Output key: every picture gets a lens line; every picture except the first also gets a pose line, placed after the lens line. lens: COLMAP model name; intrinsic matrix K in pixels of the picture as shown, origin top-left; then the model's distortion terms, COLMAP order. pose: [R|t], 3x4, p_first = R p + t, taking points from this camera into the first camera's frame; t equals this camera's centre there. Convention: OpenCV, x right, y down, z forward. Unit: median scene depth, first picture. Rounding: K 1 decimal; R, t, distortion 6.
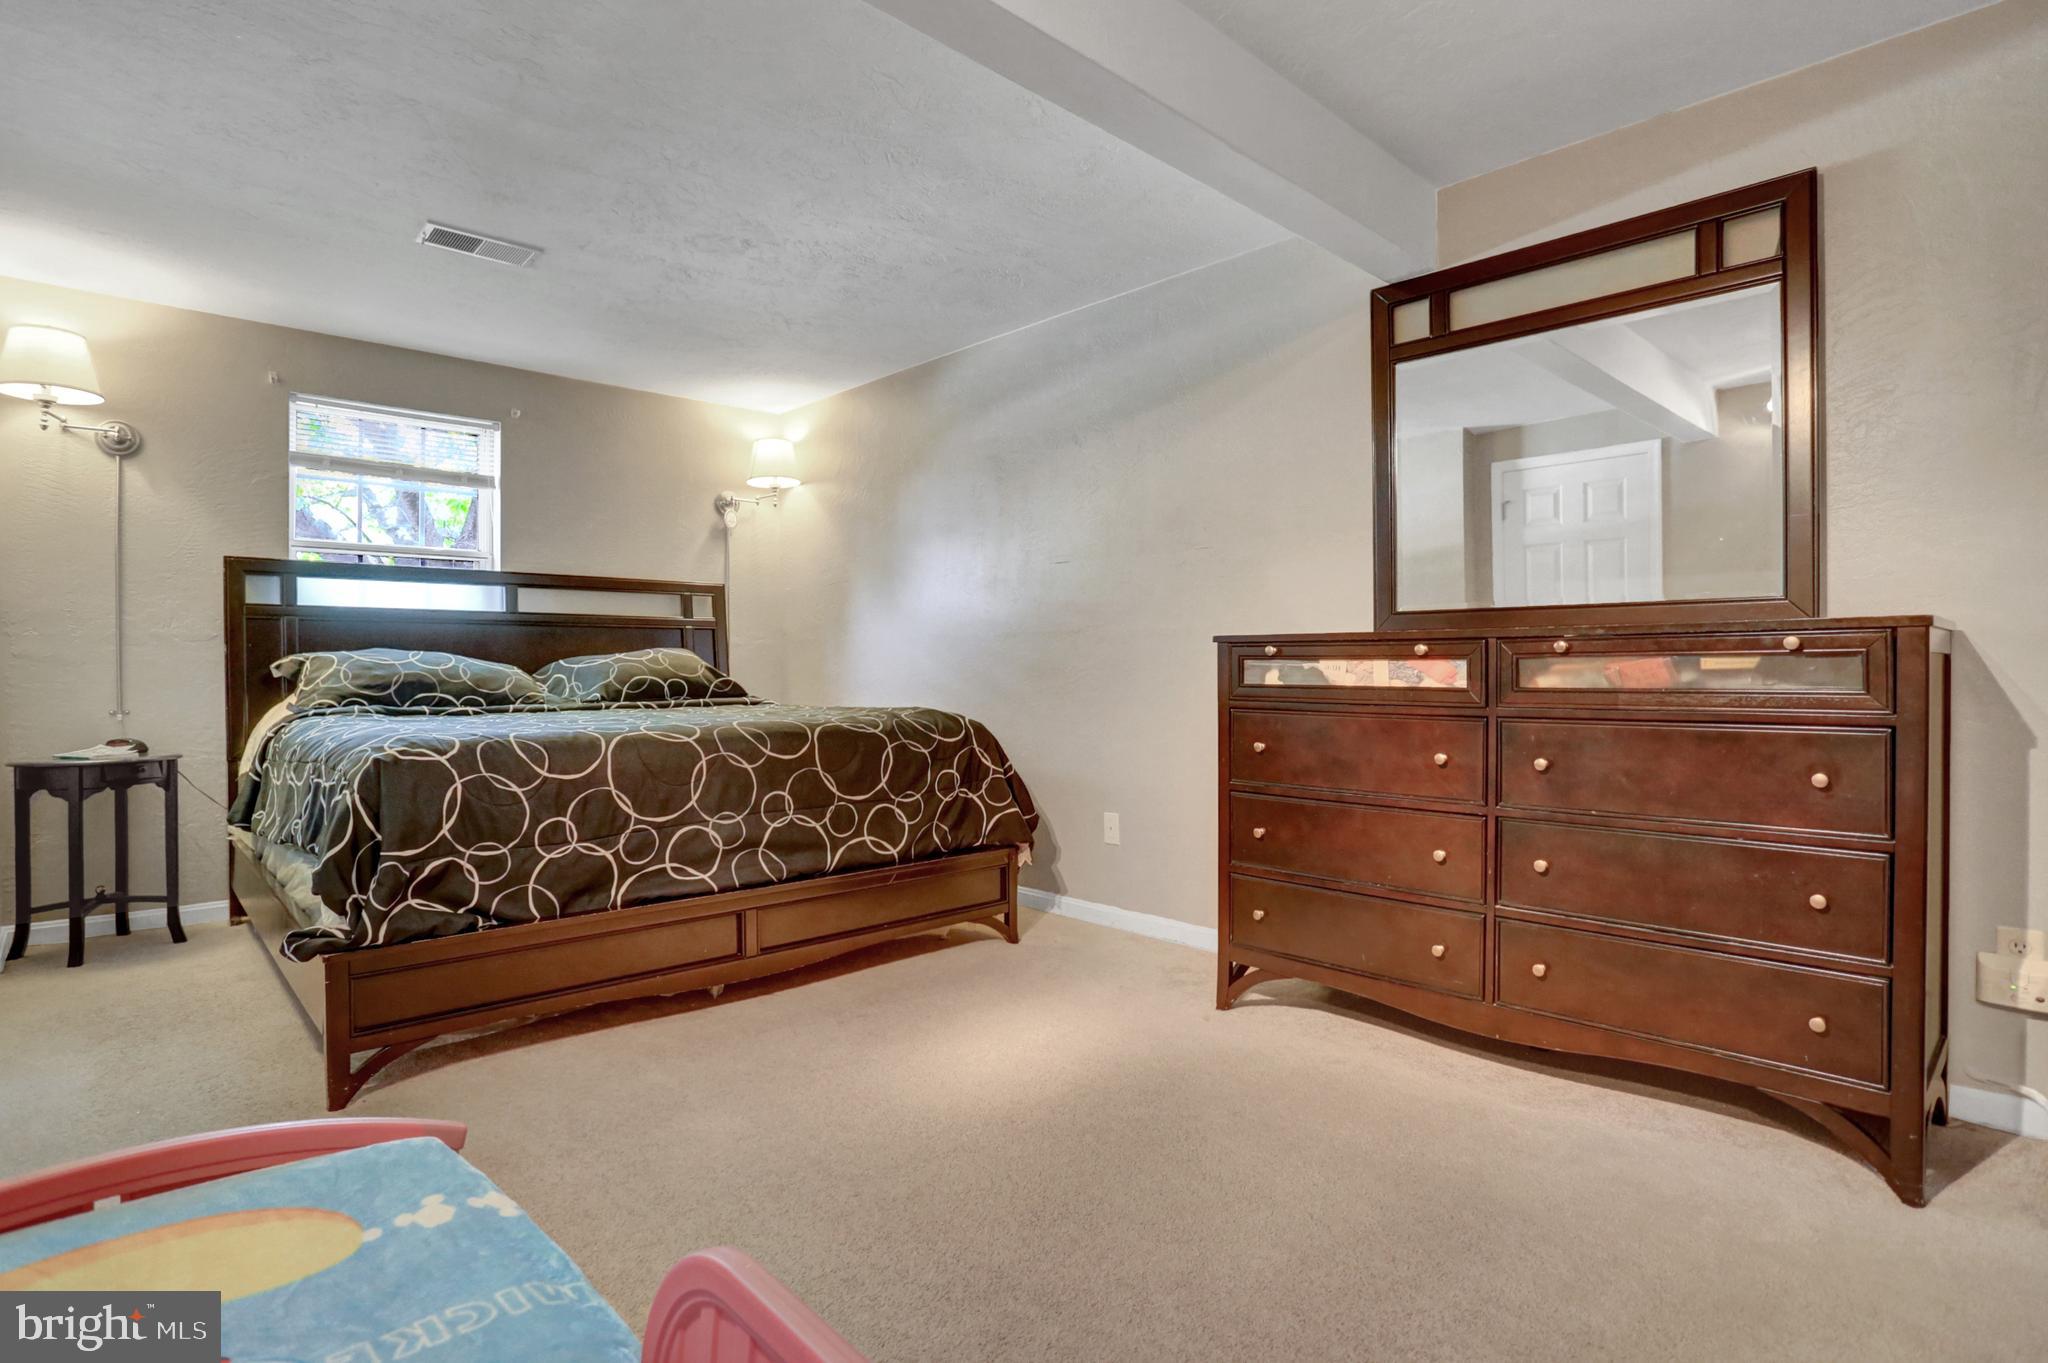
lens RADIAL K [[1033.7, 0, 1007.9], [0, 1033.7, 671.9], [0, 0, 1]] dist [-0.042472, 0.004899]
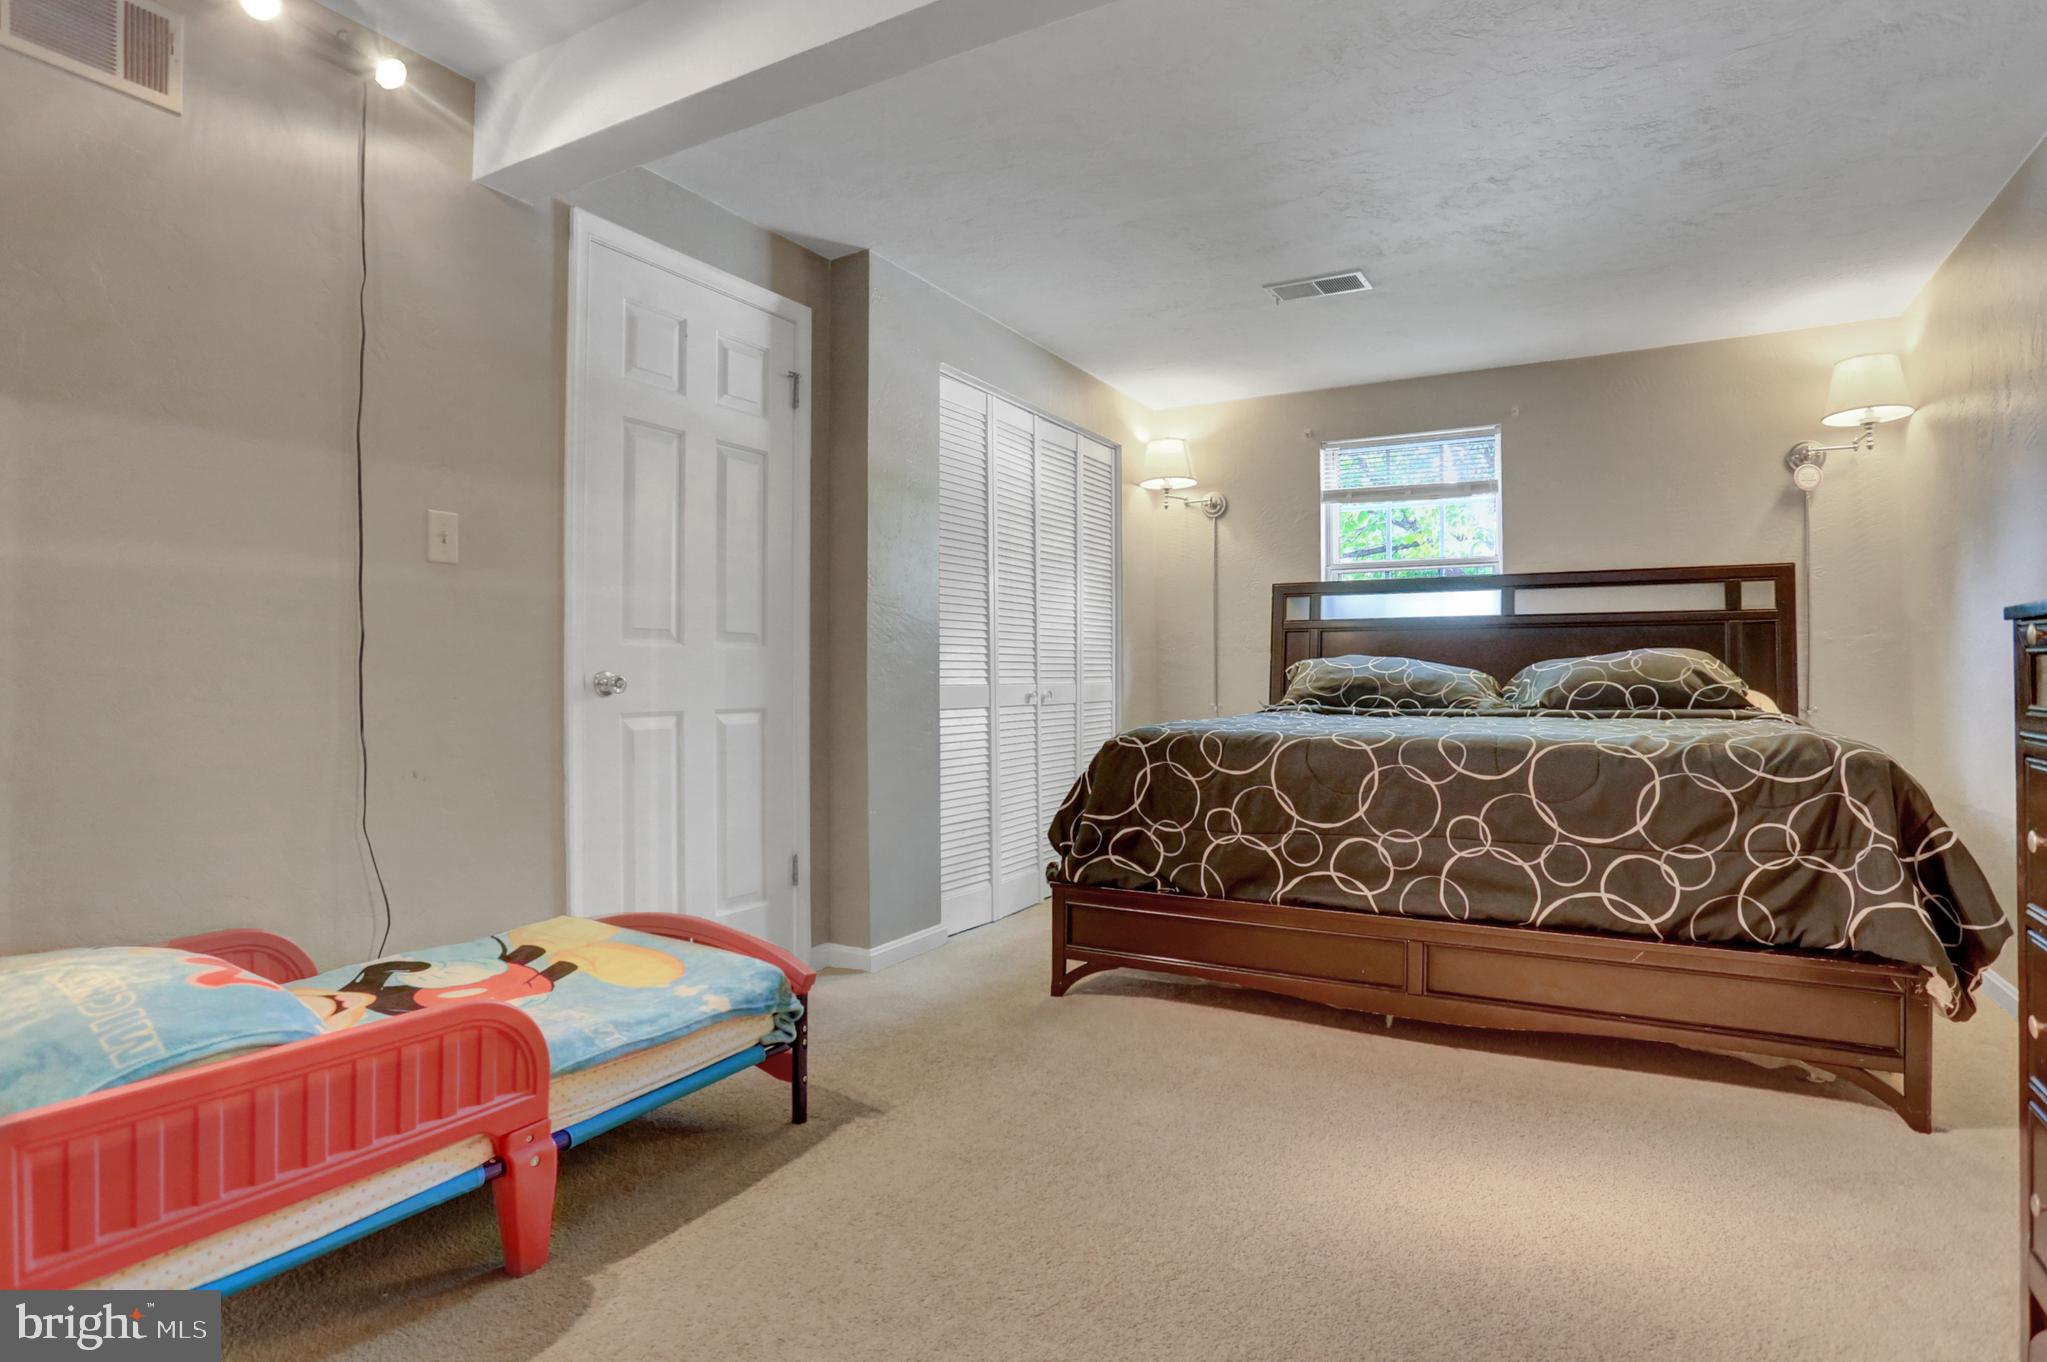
lens RADIAL K [[1033.2, 0, 1010.1], [0, 1033.2, 680.8], [0, 0, 1]] dist [-0.042472, 0.004899]
pose [[0.315072, 0.006508, -0.949046, 0.419454], [-0.000757, 0.999978, 0.006606, -0.001946], [0.949068, -0.001363, 0.315070, 0.333376]]
